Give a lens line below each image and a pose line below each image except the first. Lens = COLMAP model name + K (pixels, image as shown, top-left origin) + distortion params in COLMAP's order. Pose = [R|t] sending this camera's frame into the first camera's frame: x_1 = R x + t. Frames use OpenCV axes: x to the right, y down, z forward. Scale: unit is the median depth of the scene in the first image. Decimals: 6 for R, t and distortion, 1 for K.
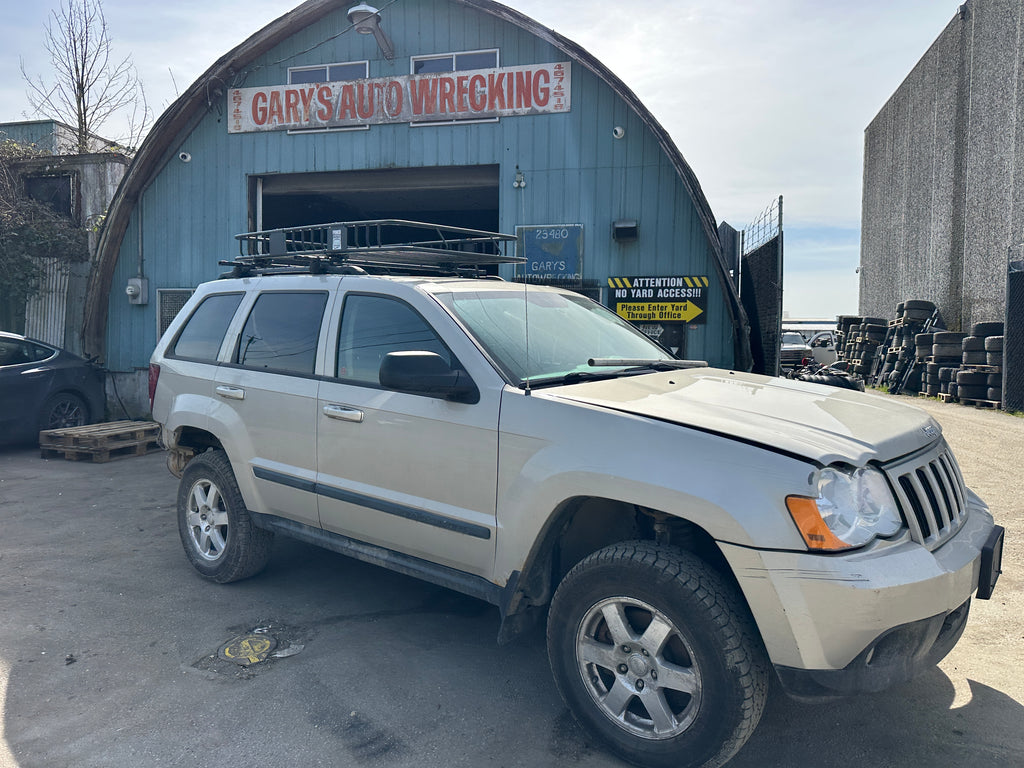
lens RADIAL K [[704.7, 0, 518.7], [0, 704.7, 385.8], [0, 0, 1]] dist [0.063792, -0.080603]
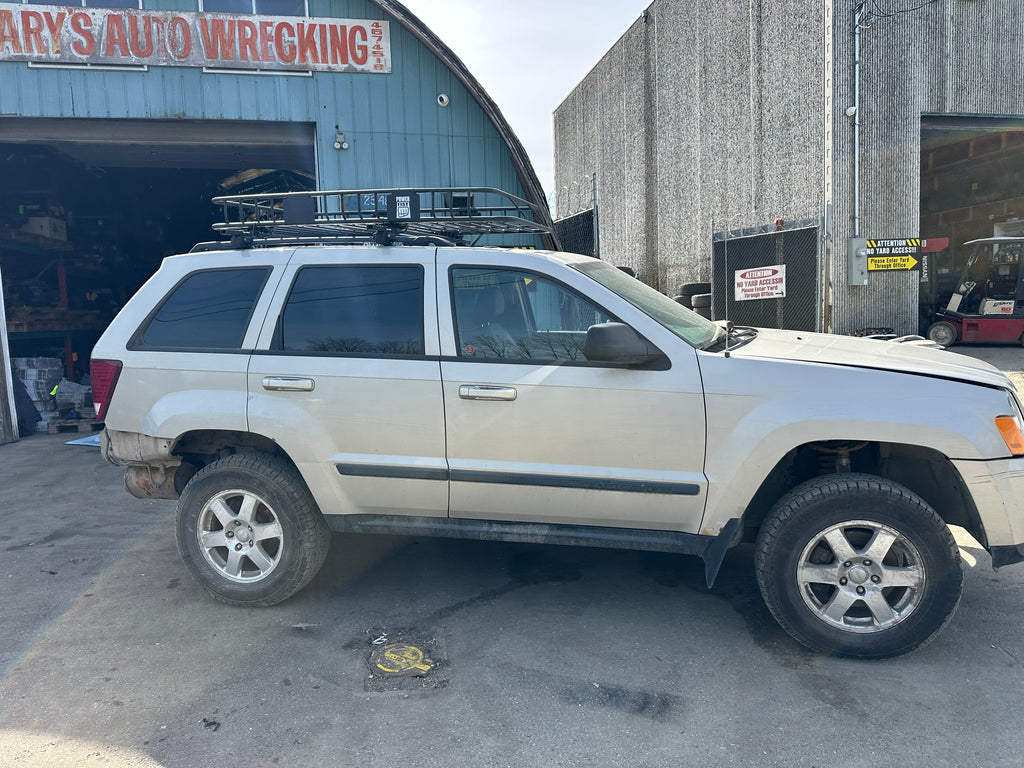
lens RADIAL K [[713.7, 0, 514.9], [0, 713.7, 383.1], [0, 0, 1]] dist [-0.002464, -0.003708]
pose [[0.903602, -0.083195, 0.420216, -0.217944], [0.066815, 0.996326, 0.053582, -0.007899], [-0.423129, -0.020340, 0.905841, 0.044271]]
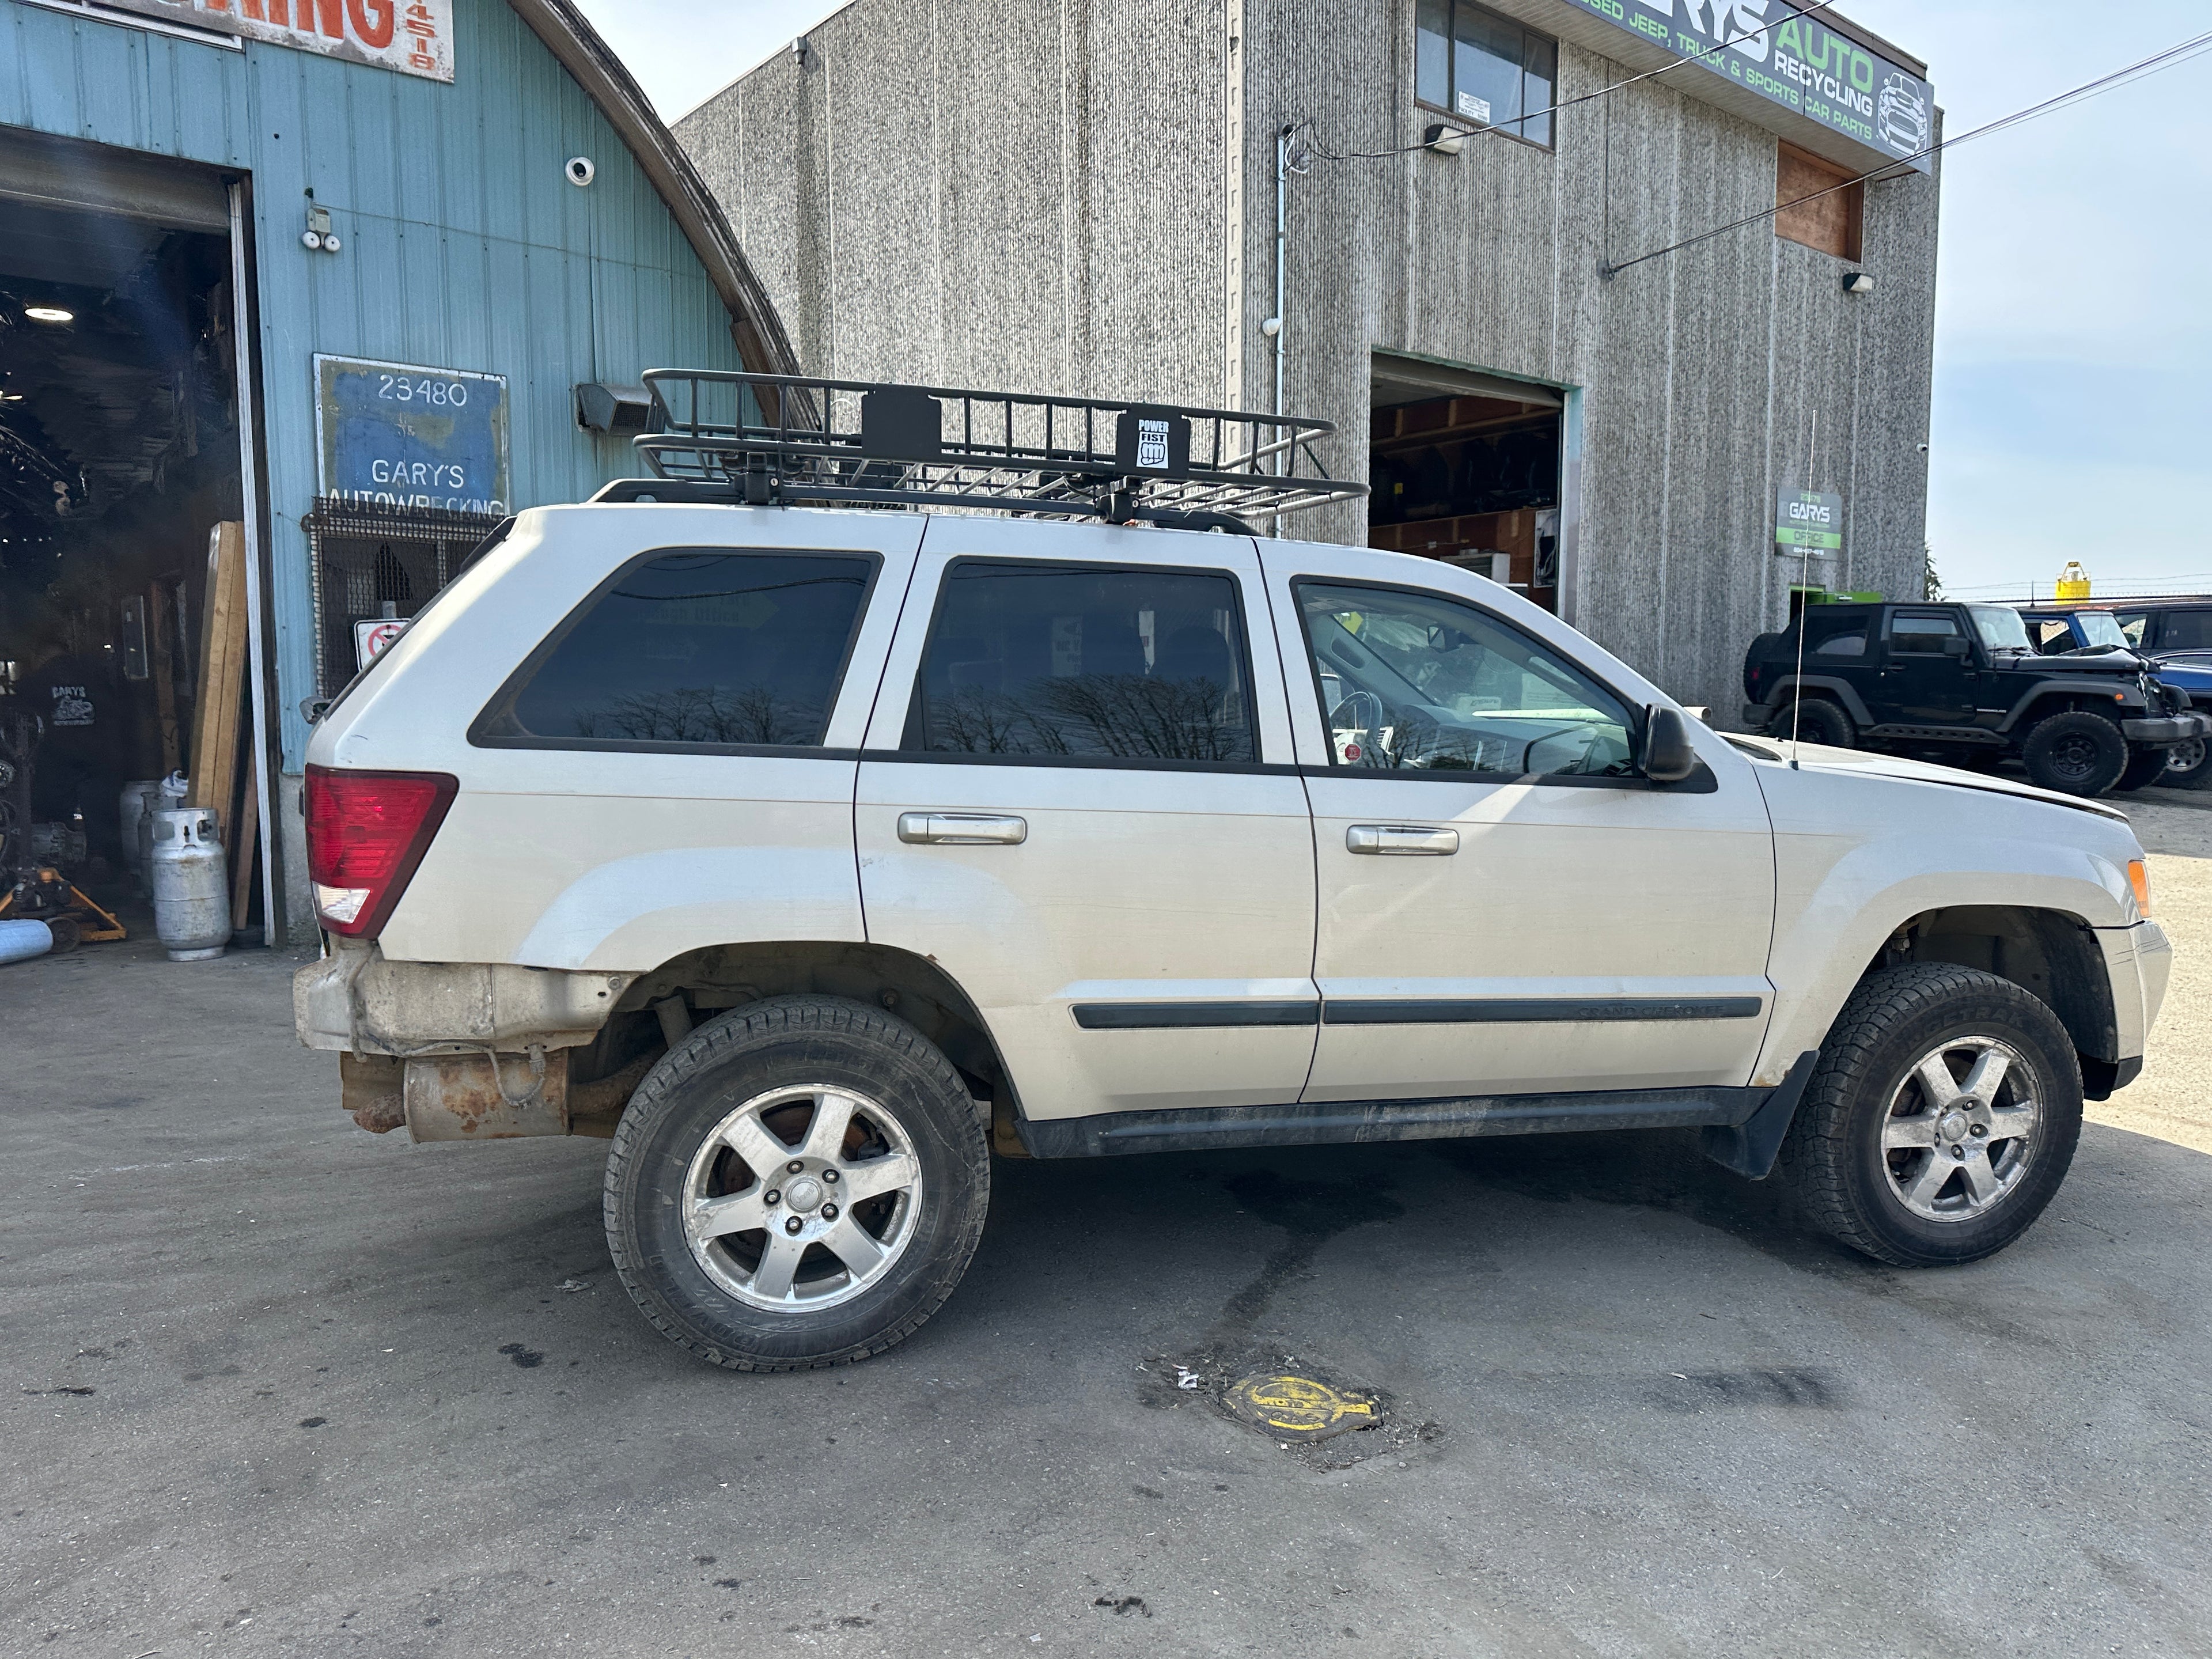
lens RADIAL K [[1526.3, 0, 1112.1], [0, 1526.3, 846.8], [0, 0, 1]] dist [0.074192, -0.116280]
pose [[0.609069, -0.095220, 0.787380, -0.416751], [0.050350, 0.995407, 0.081429, -0.017633], [-0.791517, -0.009951, 0.611066, 0.189443]]
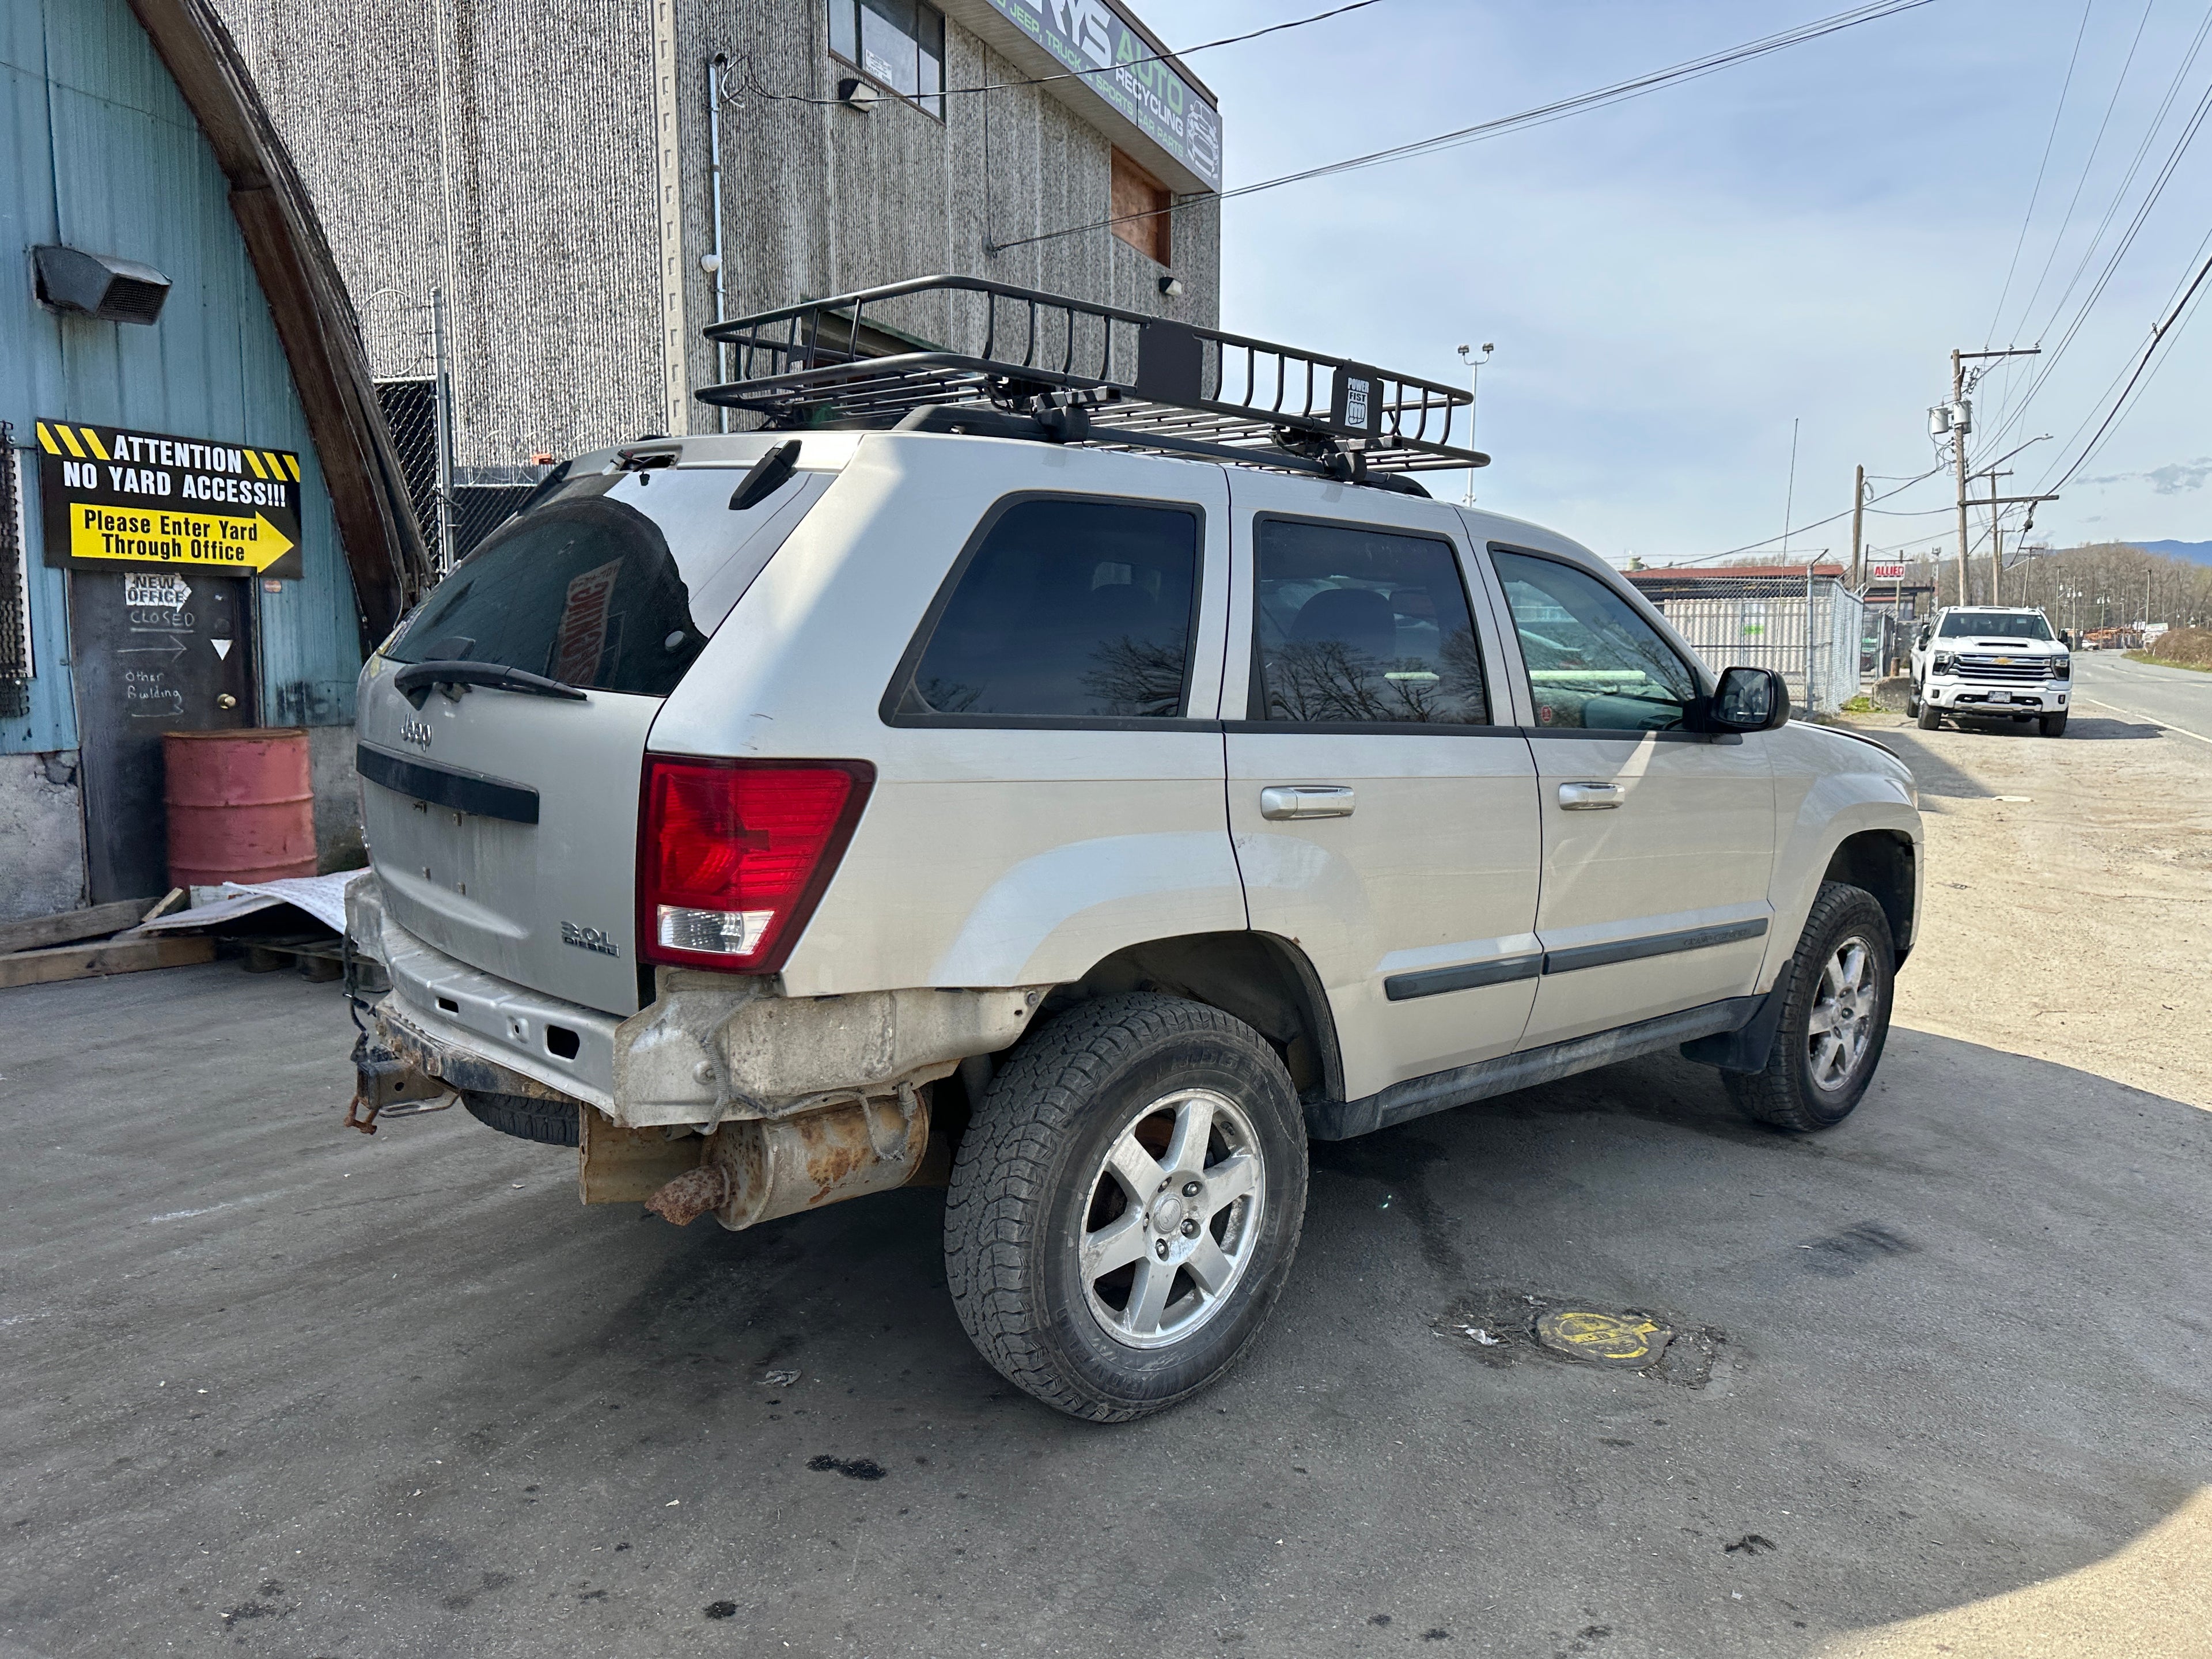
lens RADIAL K [[1547.2, 0, 1105.4], [0, 1547.2, 816.9], [0, 0, 1]] dist [0.025141, -0.034235]
pose [[0.176984, -0.119701, 0.976908, -0.493317], [0.050247, 0.992381, 0.112494, -0.030848], [-0.982930, 0.029177, 0.181650, 0.406312]]
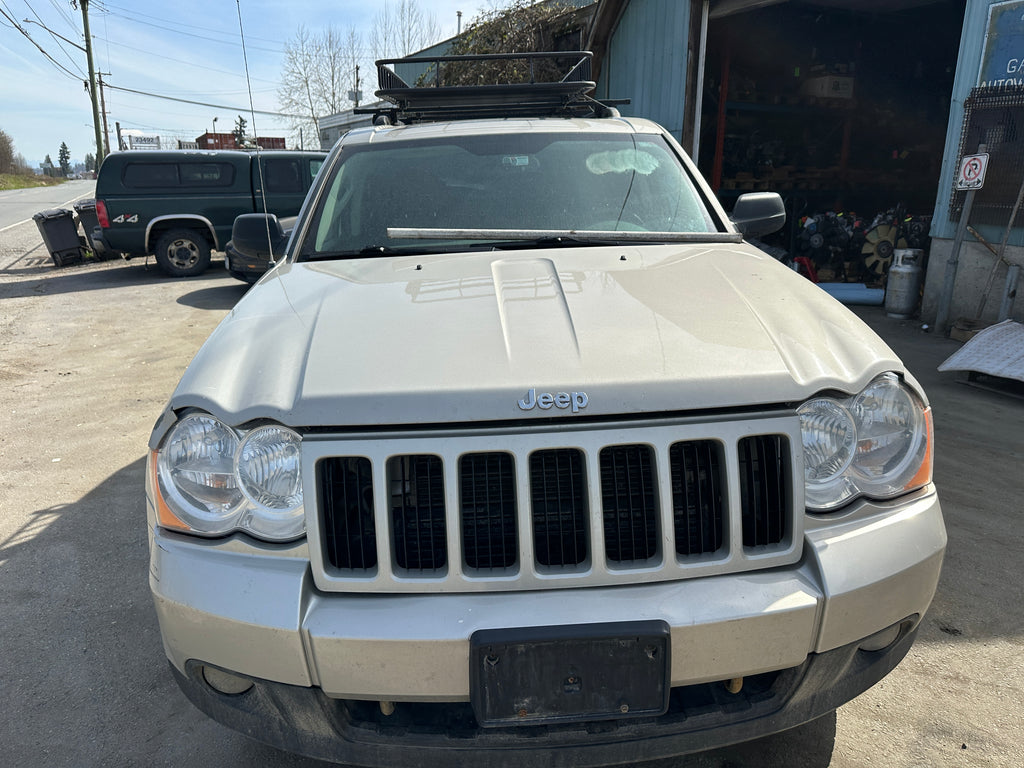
lens RADIAL K [[727.2, 0, 514.8], [0, 727.2, 385.6], [0, 0, 1]] dist [-0.002840, -0.003593]
pose [[0.665279, 0.187897, -0.722564, 0.263728], [-0.030438, 0.973834, 0.225212, -0.017946], [0.745974, -0.127835, 0.653591, 0.180432]]
